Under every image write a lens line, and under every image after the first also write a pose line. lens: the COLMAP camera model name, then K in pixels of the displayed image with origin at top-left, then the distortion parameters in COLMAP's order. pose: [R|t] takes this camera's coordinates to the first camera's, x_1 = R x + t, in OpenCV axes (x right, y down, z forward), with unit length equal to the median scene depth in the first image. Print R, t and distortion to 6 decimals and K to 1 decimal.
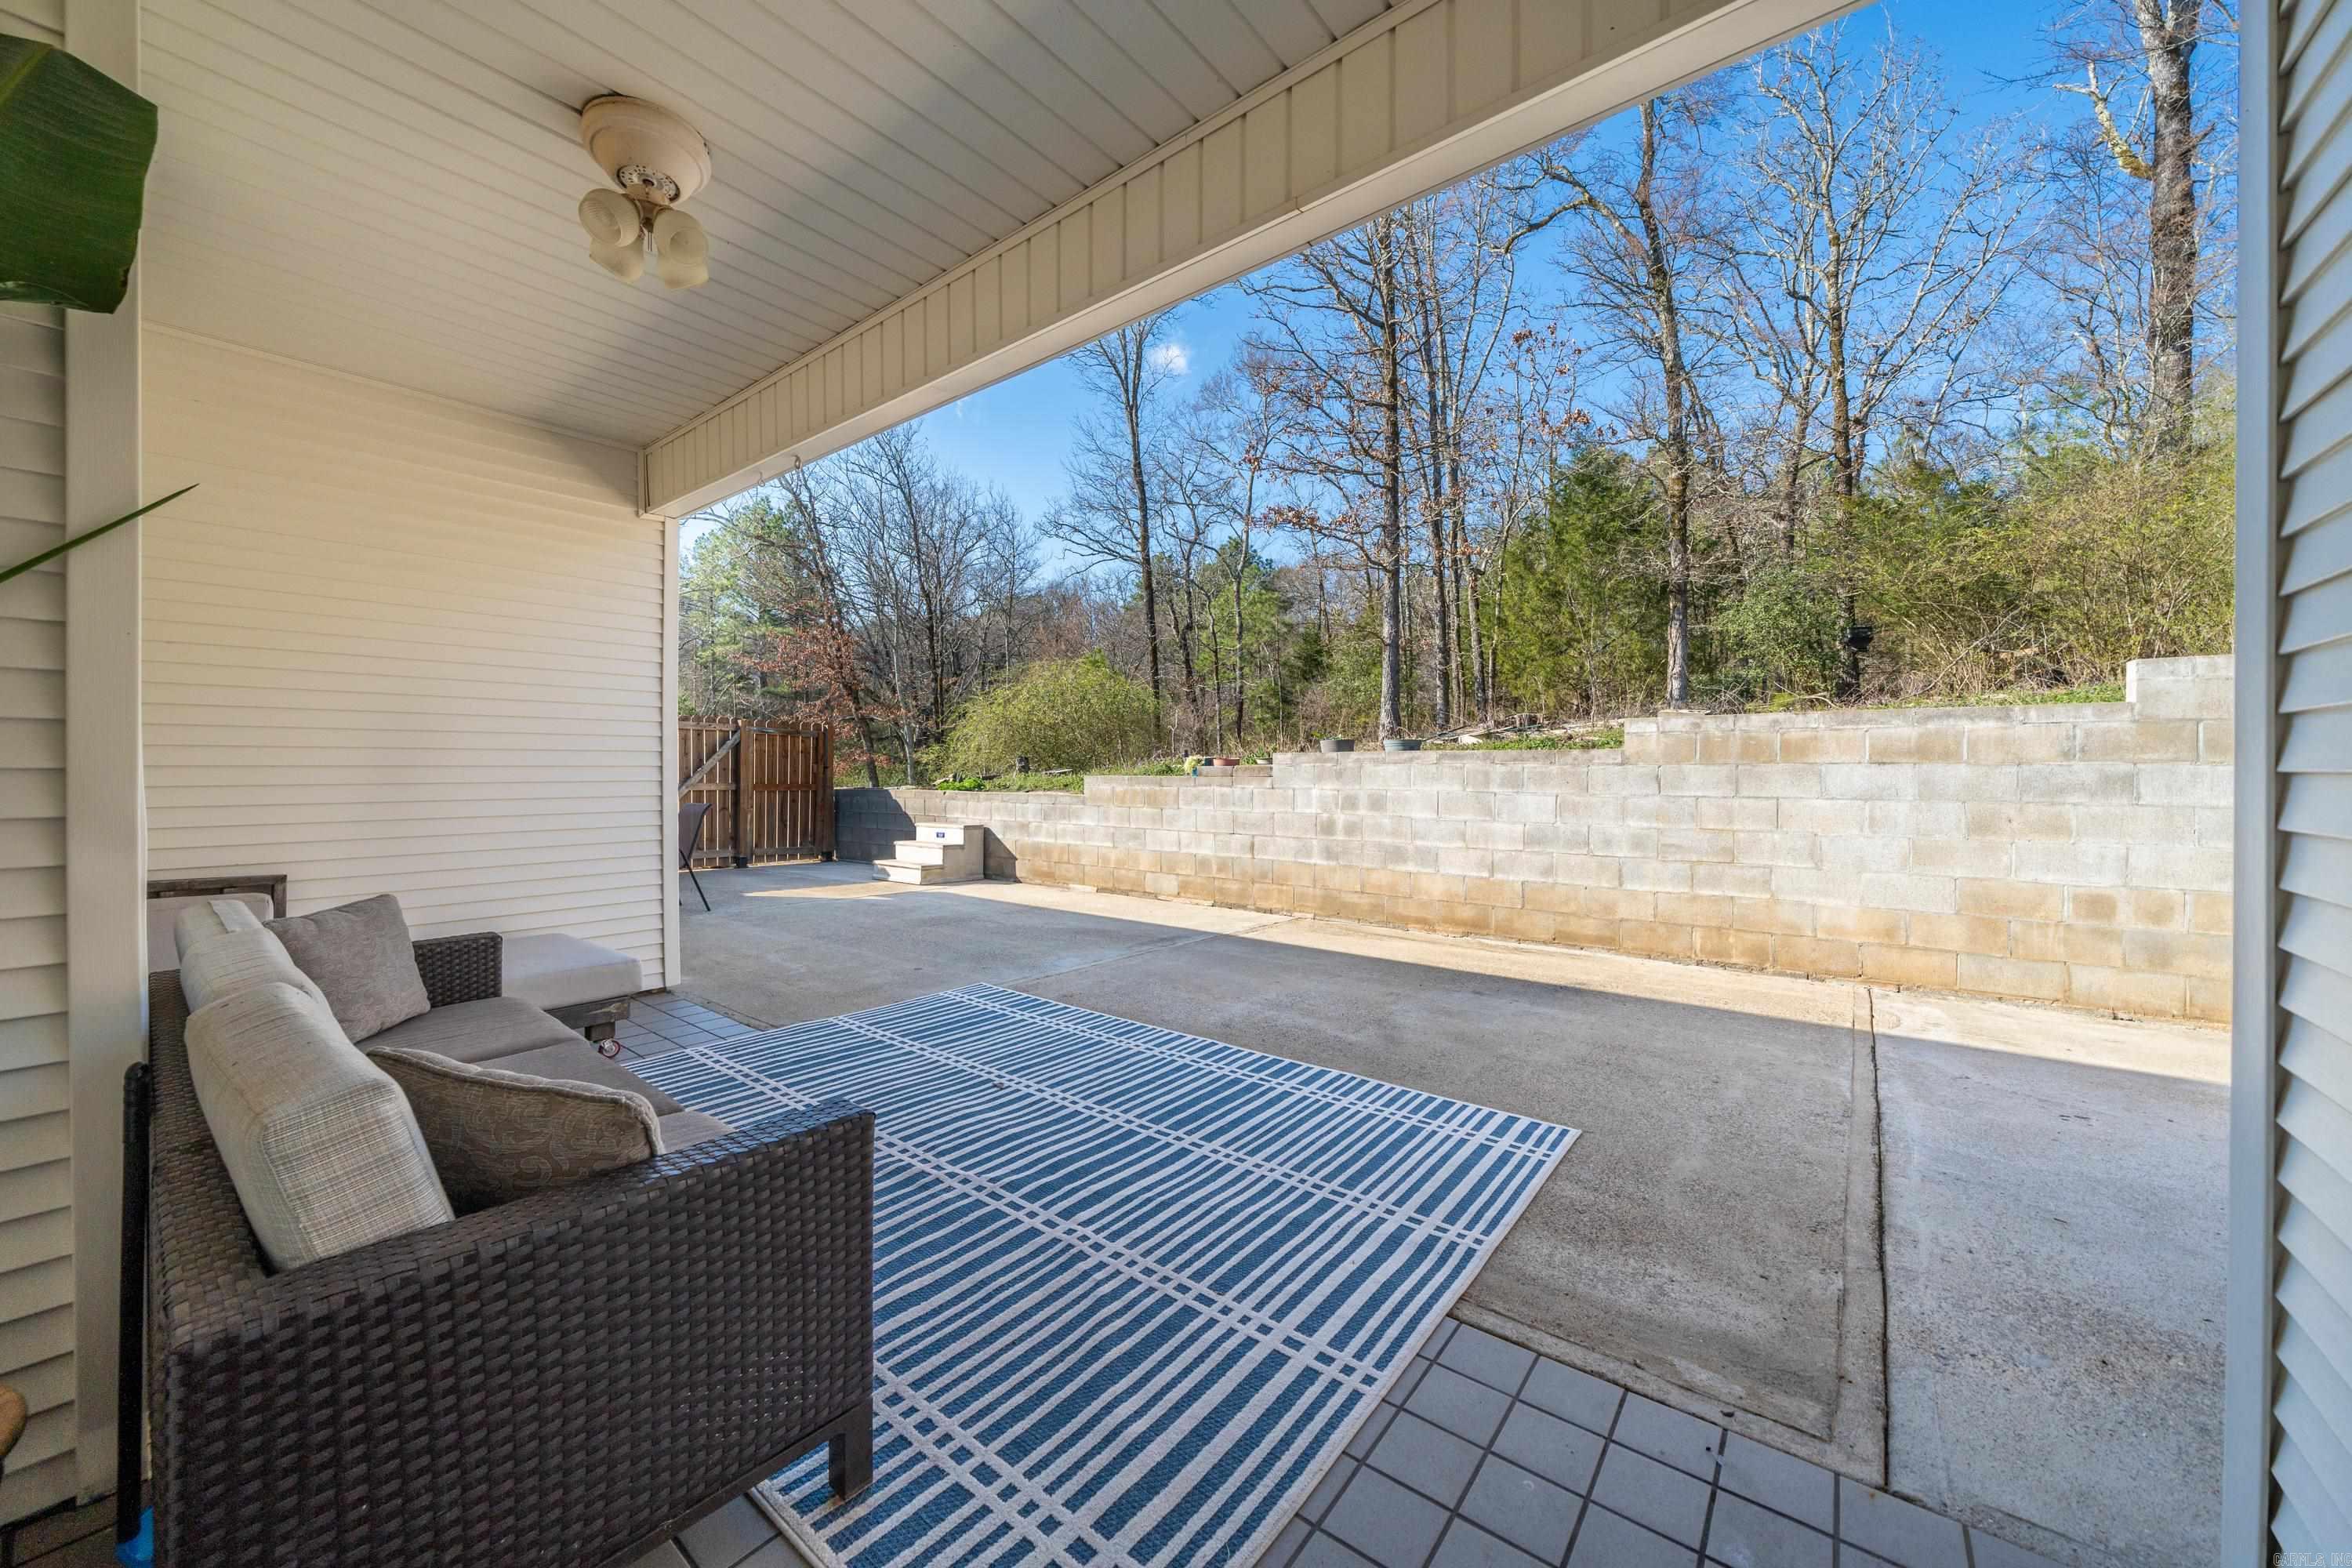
lens RADIAL K [[860.6, 0, 1163.7], [0, 860.6, 786.9], [0, 0, 1]] dist [-0.001014, -0.000094]
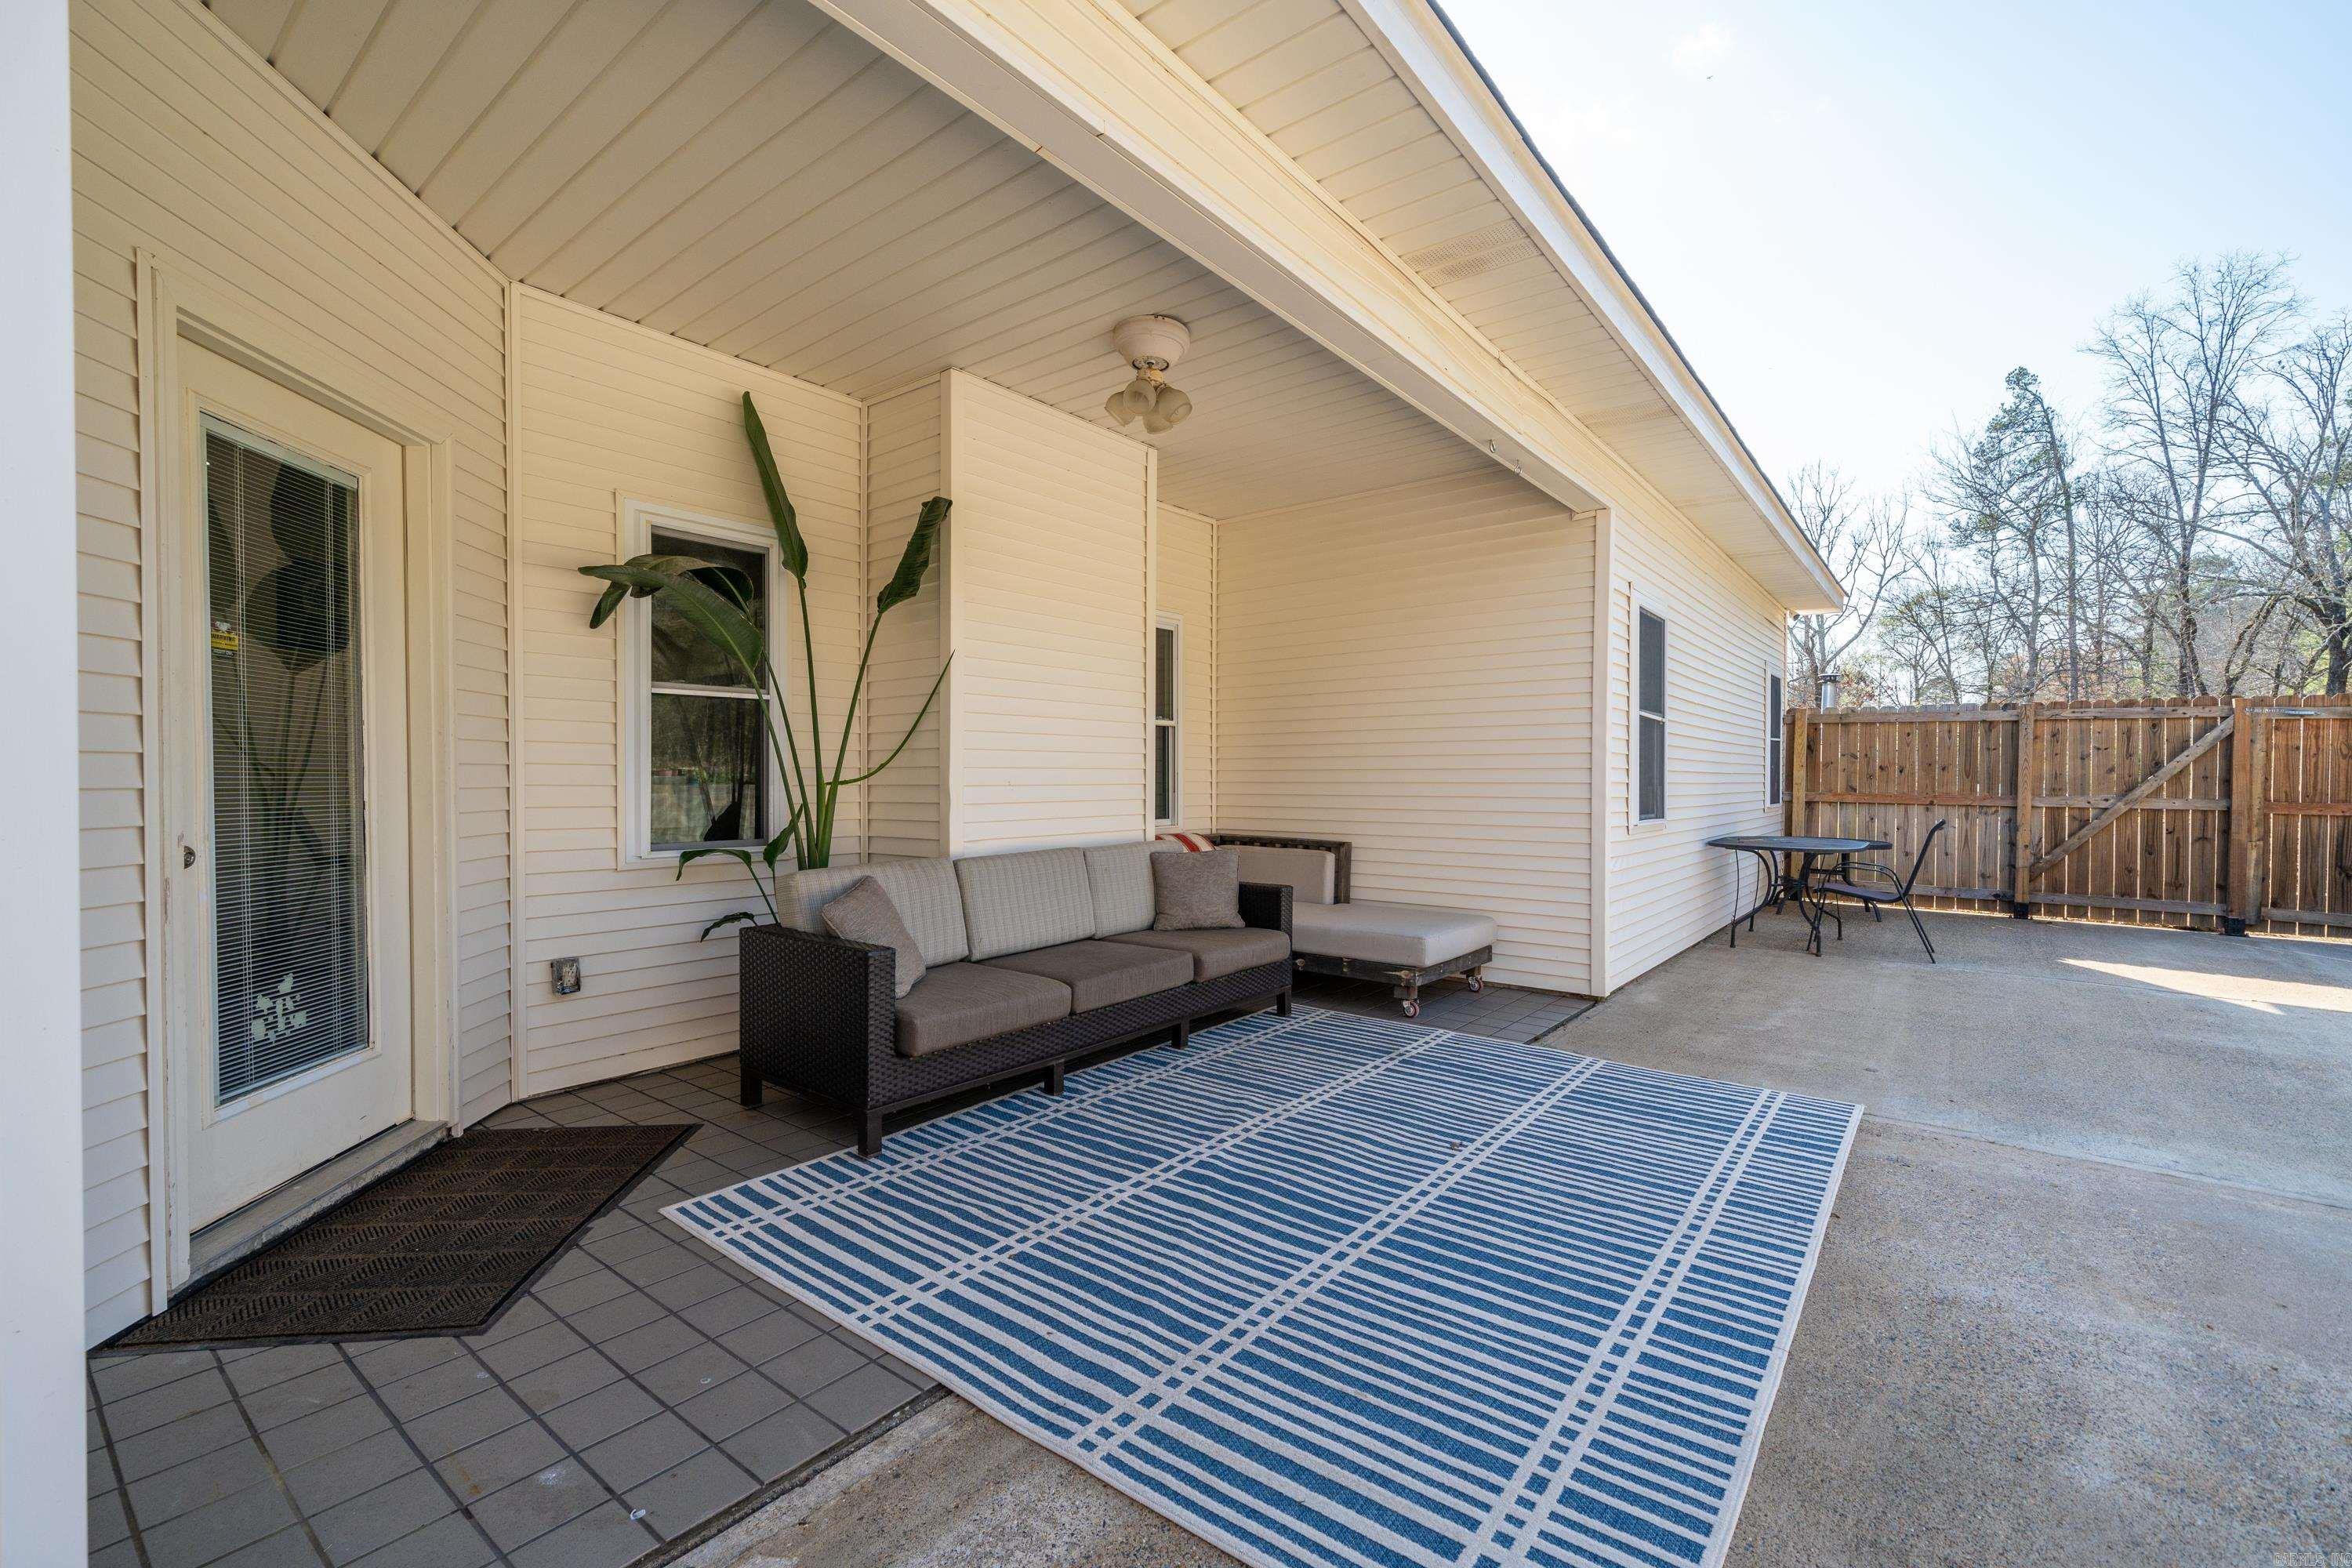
lens RADIAL K [[1012.4, 0, 1165.4], [0, 1012.4, 795.6], [0, 0, 1]] dist [0.001466, 0.000205]
pose [[0.003343, 0.015362, -0.999876, 0.819334], [-0.023849, 0.999599, 0.015278, 0.000506], [0.999710, 0.023795, 0.003708, 0.738752]]
